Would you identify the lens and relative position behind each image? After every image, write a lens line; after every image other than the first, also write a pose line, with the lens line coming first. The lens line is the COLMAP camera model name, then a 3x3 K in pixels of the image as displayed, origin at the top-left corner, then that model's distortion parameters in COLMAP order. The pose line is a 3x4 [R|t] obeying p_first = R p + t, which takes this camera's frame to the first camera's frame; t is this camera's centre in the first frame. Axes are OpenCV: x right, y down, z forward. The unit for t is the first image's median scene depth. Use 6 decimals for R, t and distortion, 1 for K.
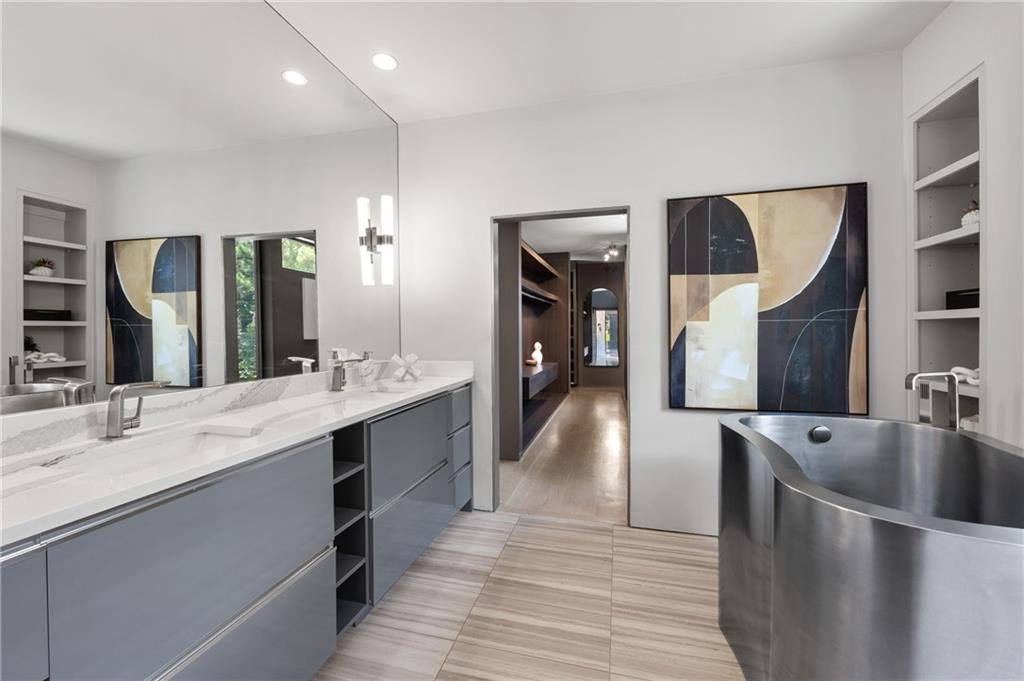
lens RADIAL K [[388.3, 0, 514.3], [0, 388.3, 336.2], [0, 0, 1]] dist [-0.015855, -0.000288]
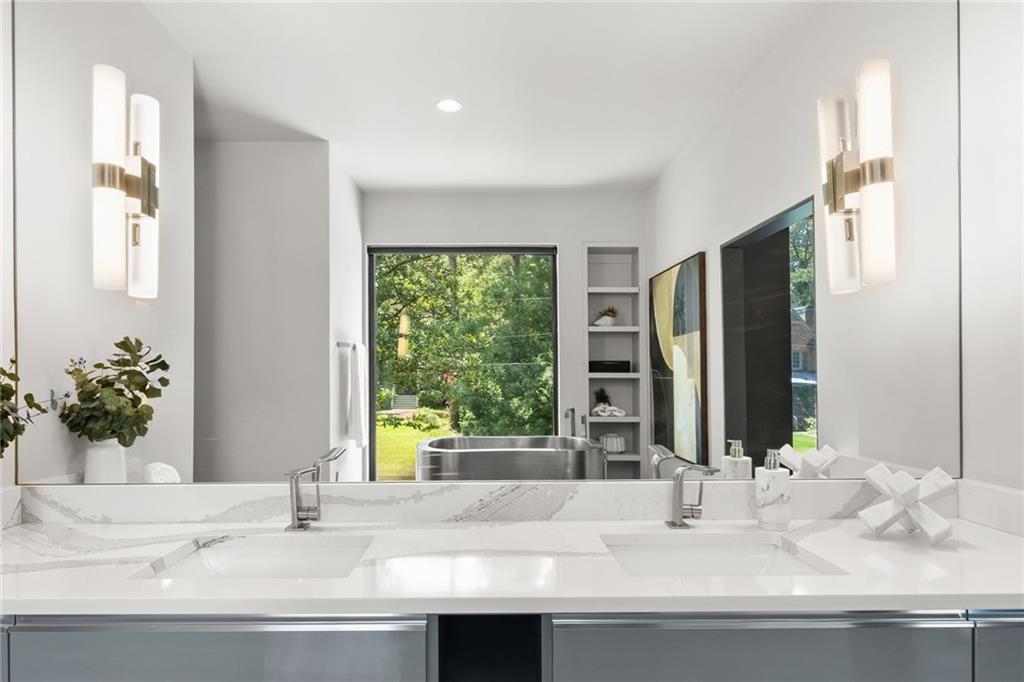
lens RADIAL K [[585.3, 0, 512.6], [0, 585.3, 381.4], [0, 0, 1]] dist [-0.007605, -0.000748]
pose [[0.278776, 0.011339, -0.960289, 0.126175], [-0.016341, 0.999842, 0.007063, -0.028629], [0.960217, 0.013723, 0.278917, 0.414625]]
